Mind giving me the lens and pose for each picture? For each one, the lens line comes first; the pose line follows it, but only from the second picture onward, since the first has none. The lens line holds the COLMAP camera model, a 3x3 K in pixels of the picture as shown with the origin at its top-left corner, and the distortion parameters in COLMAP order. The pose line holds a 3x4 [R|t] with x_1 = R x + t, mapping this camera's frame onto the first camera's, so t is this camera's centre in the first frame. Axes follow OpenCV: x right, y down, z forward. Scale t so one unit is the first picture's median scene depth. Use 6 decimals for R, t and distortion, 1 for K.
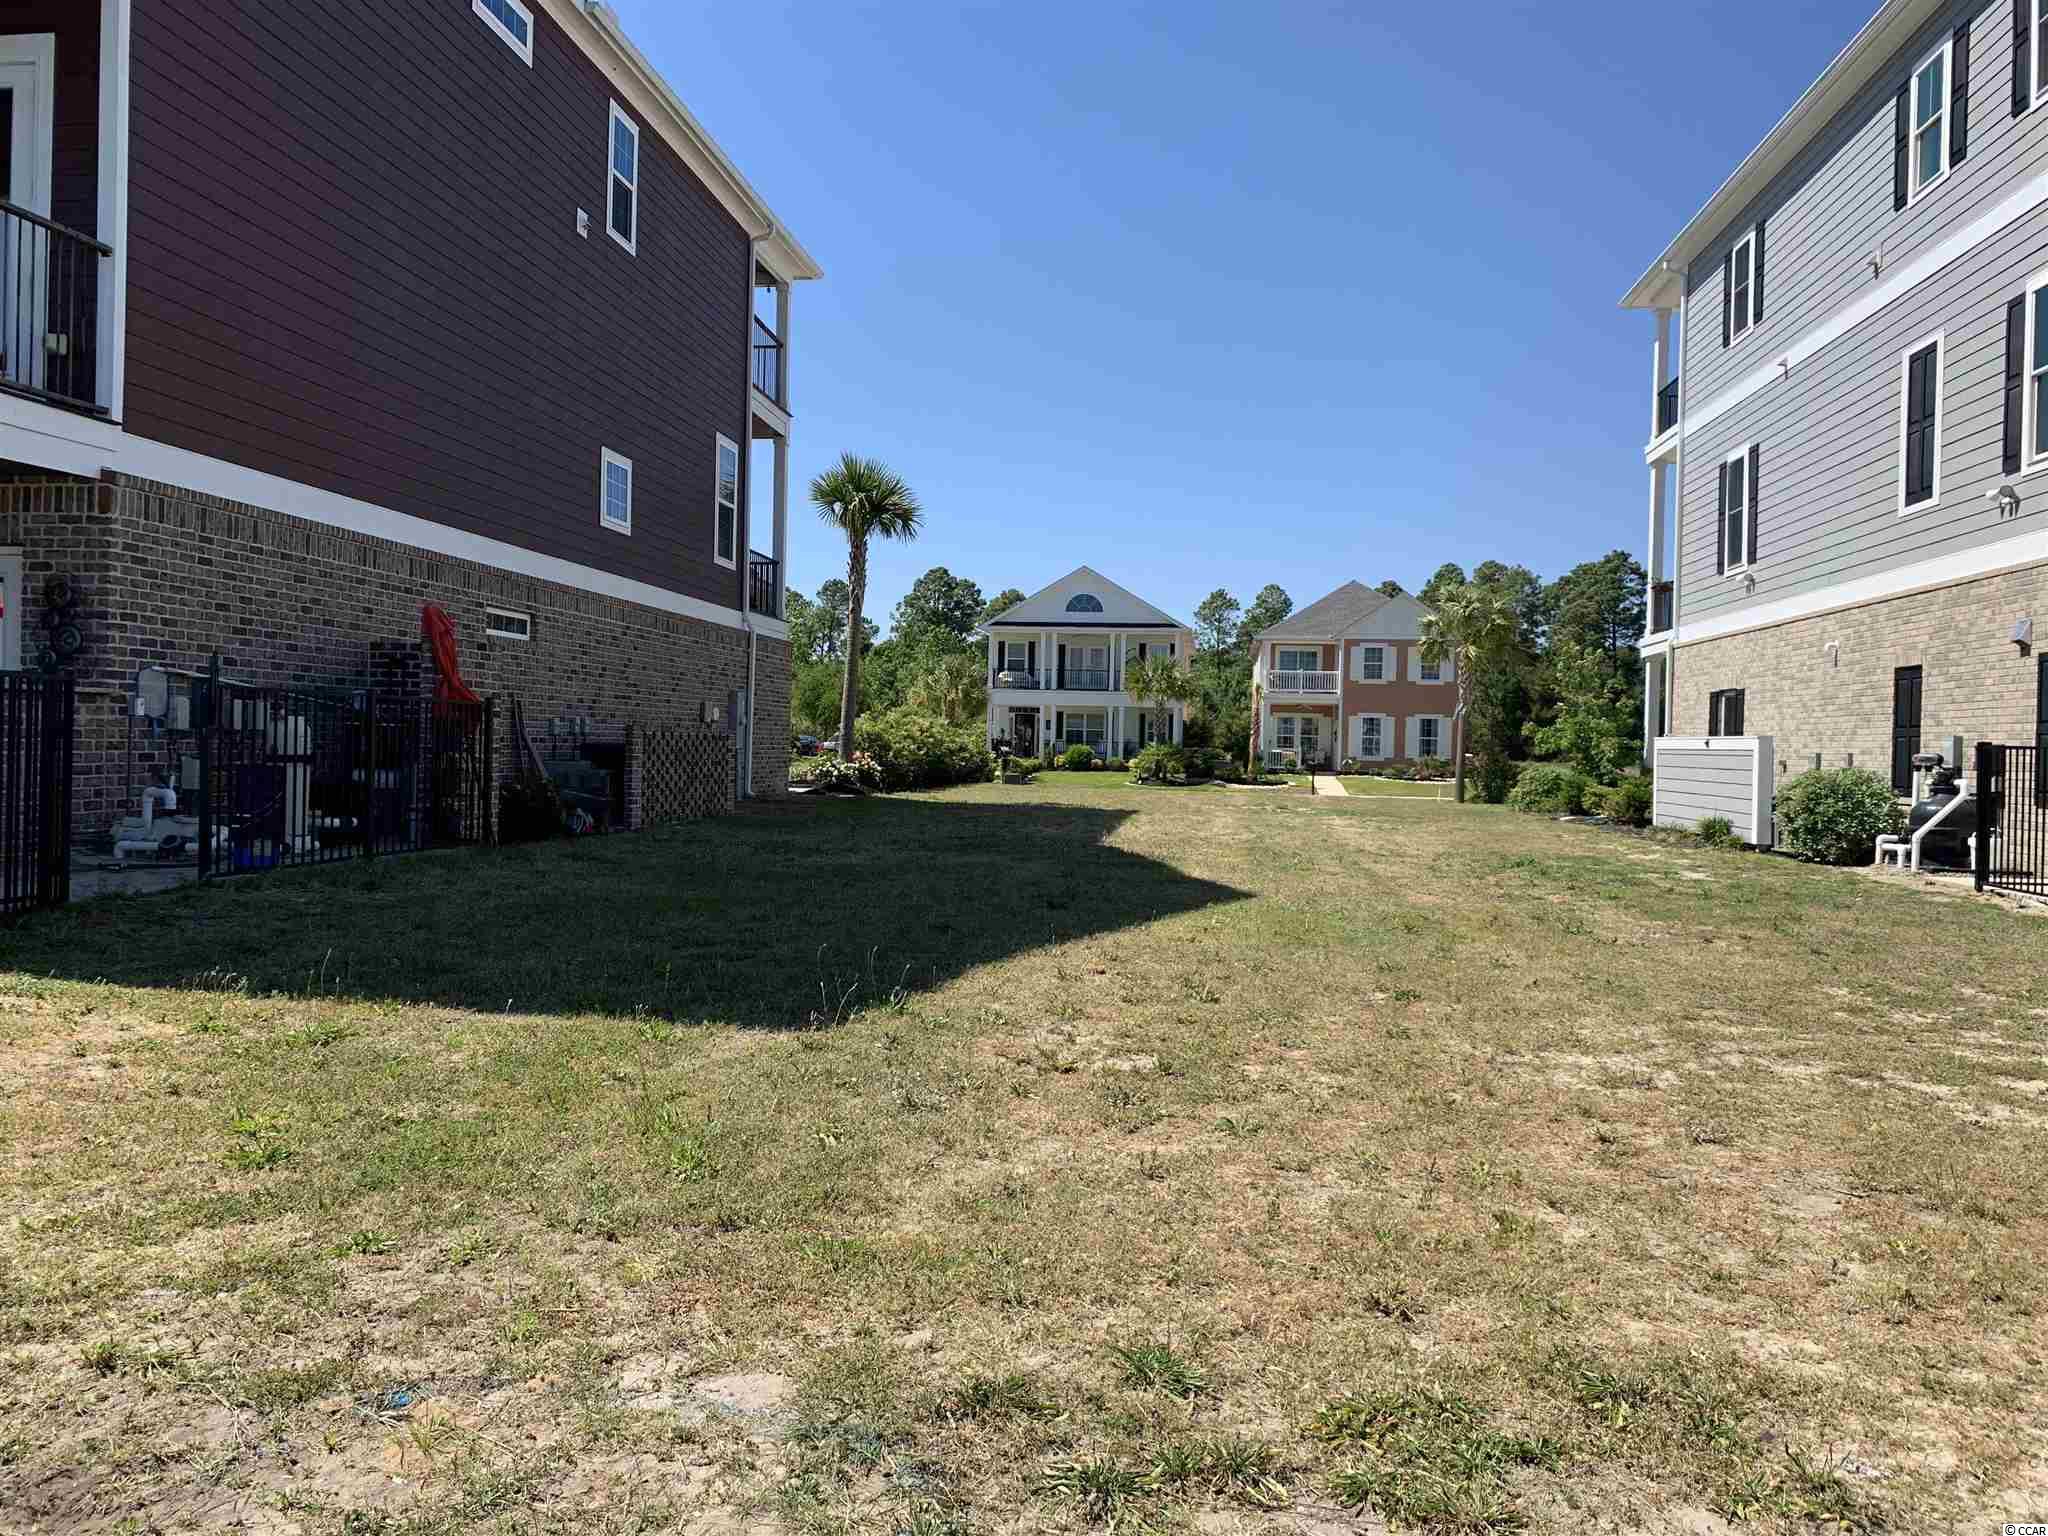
lens RADIAL K [[1578.9, 0, 1012.6], [0, 1578.9, 762.1], [0, 0, 1]] dist [0.027862, -0.028185]
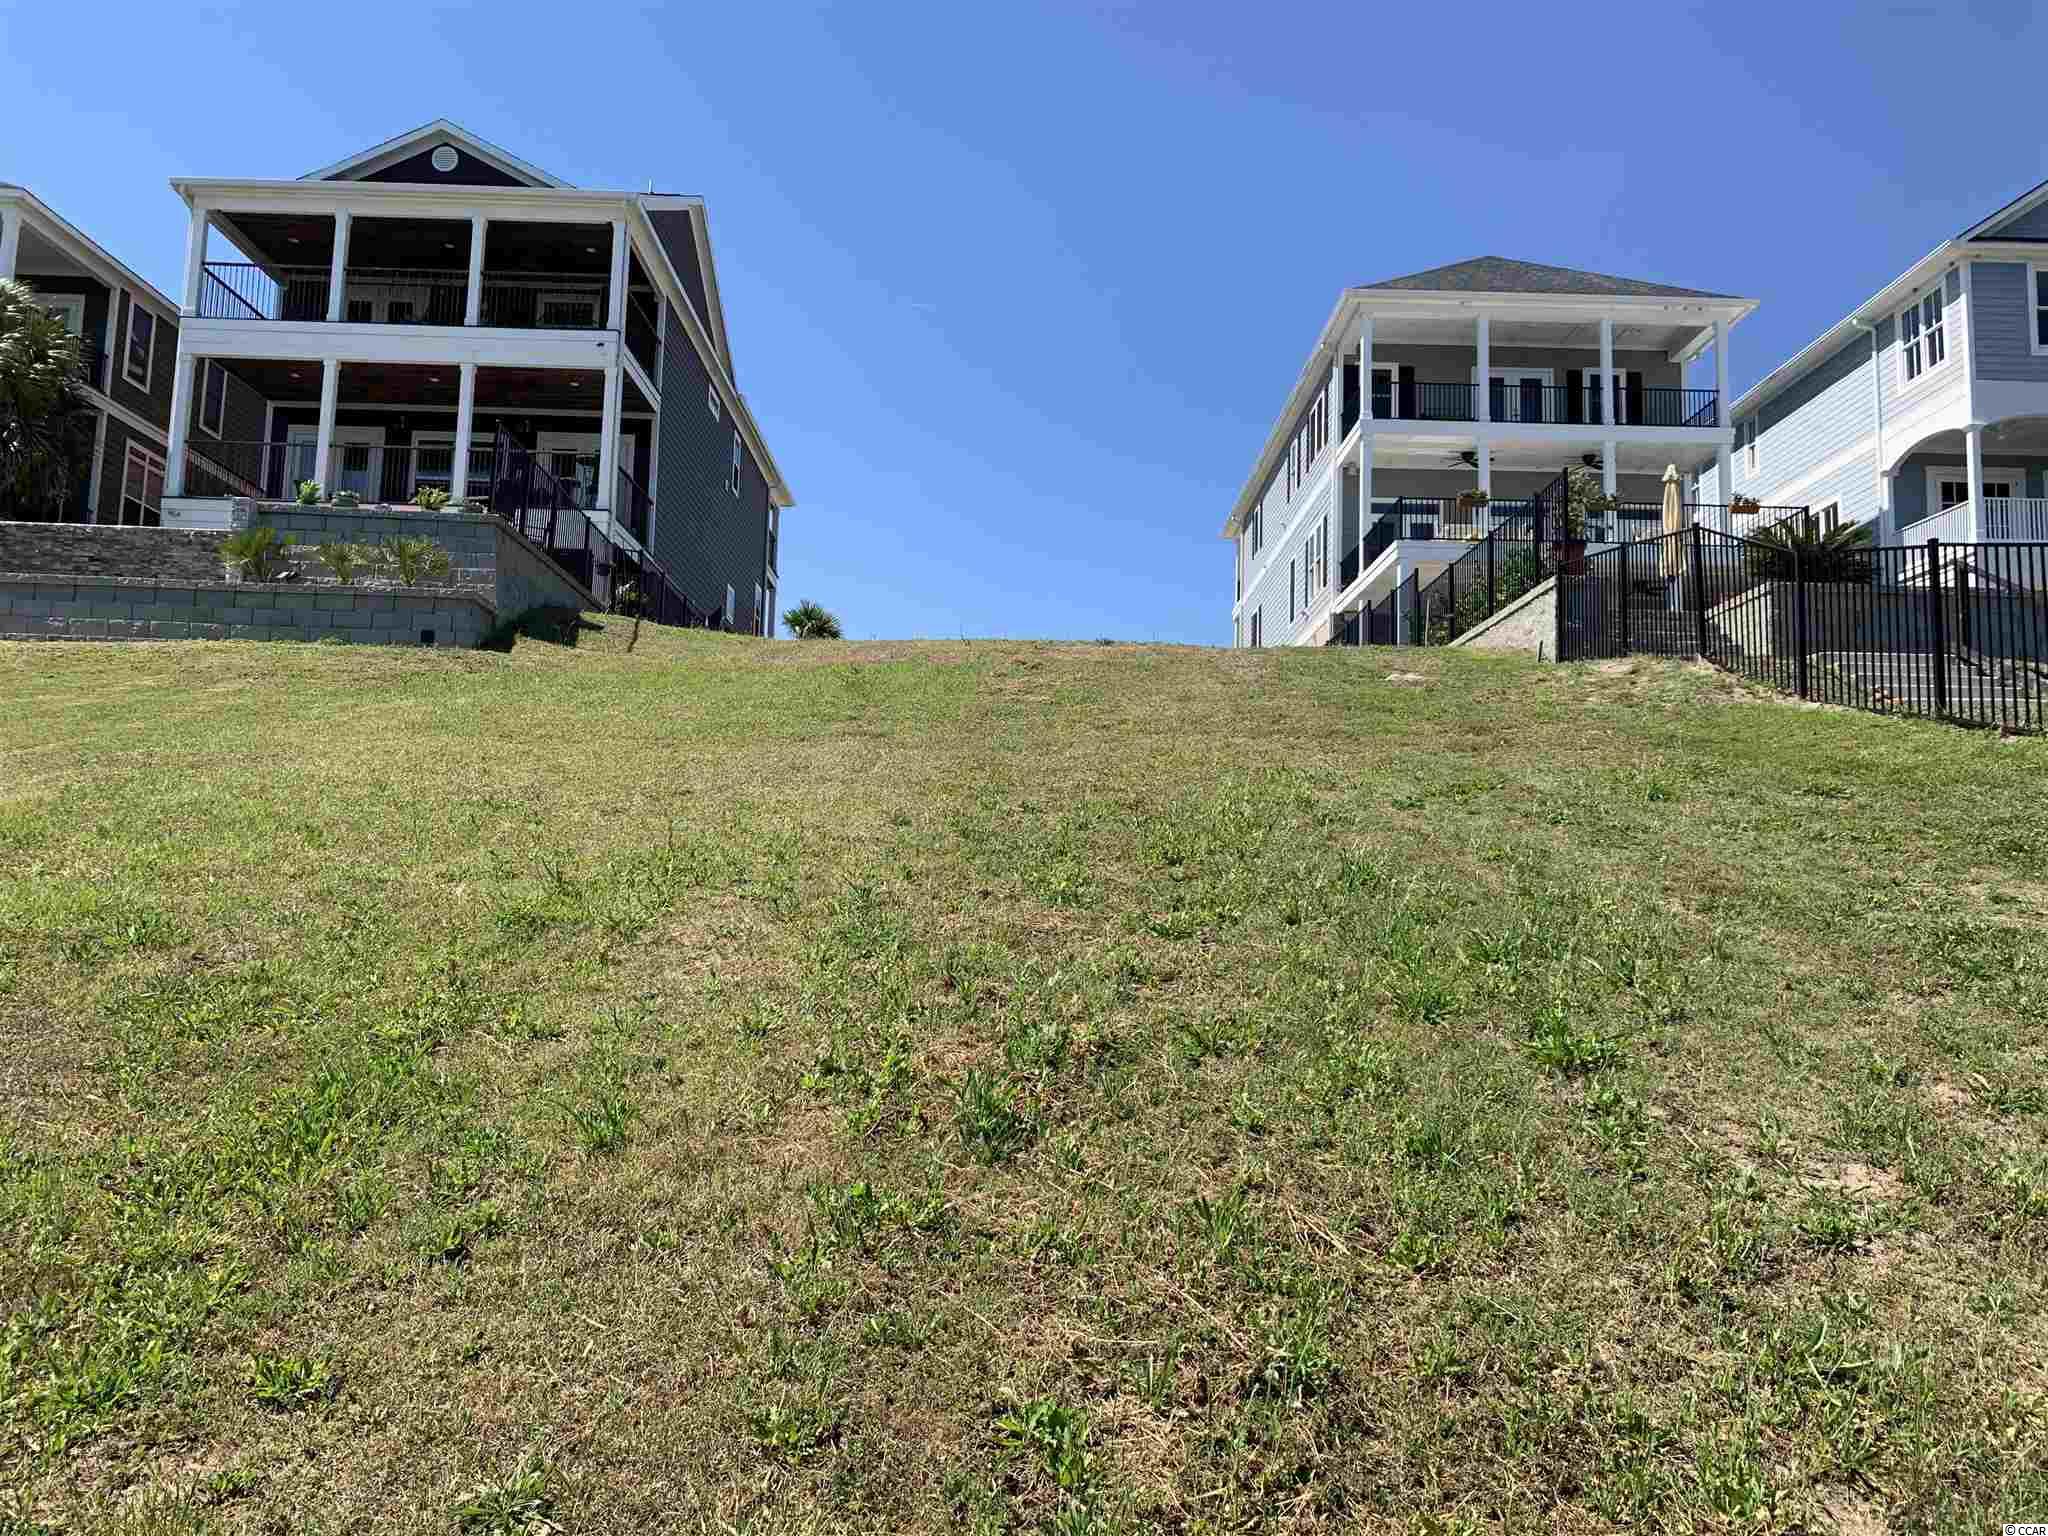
lens RADIAL K [[1578.9, 0, 1028.8], [0, 1578.9, 765.6], [0, 0, 1]] dist [0.027862, -0.028185]
pose [[0.988553, 0.015150, 0.150113, -0.318749], [0.003368, 0.992481, -0.122350, 0.574046], [-0.150838, 0.121455, 0.981069, -2.108191]]
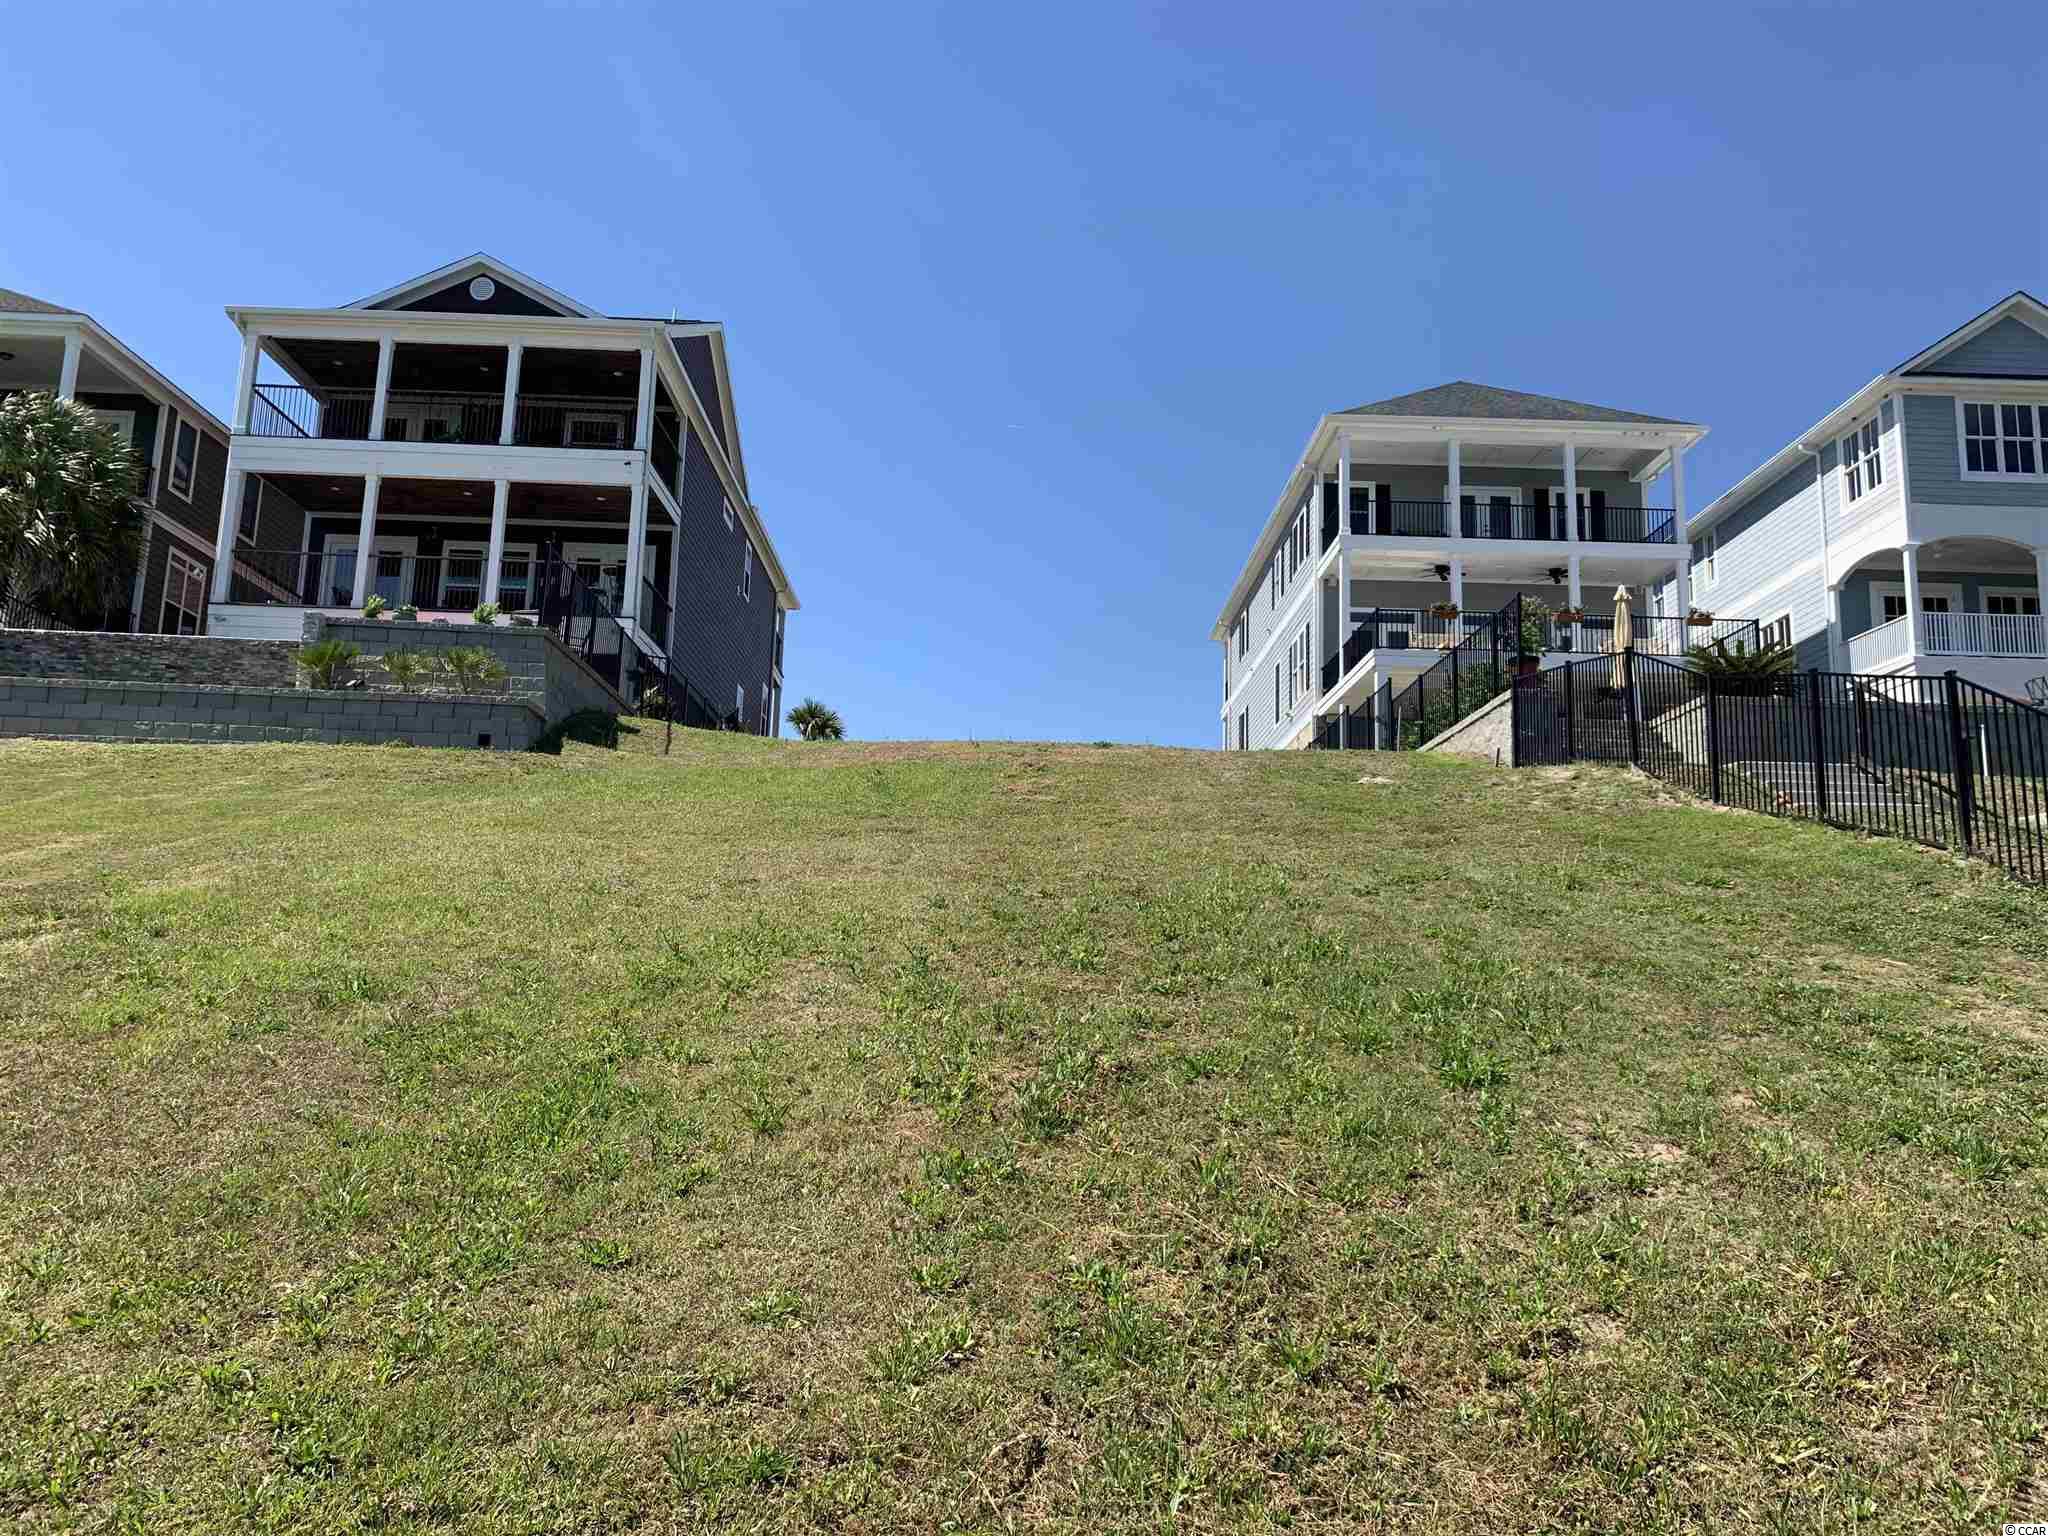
lens RADIAL K [[1578.9, 0, 1038.5], [0, 1578.9, 767.6], [0, 0, 1]] dist [0.027862, -0.028185]
pose [[0.986524, 0.027469, 0.161293, -0.361560], [0.002063, 0.983640, -0.180135, 0.594657], [-0.163602, 0.178041, 0.970328, -2.263459]]
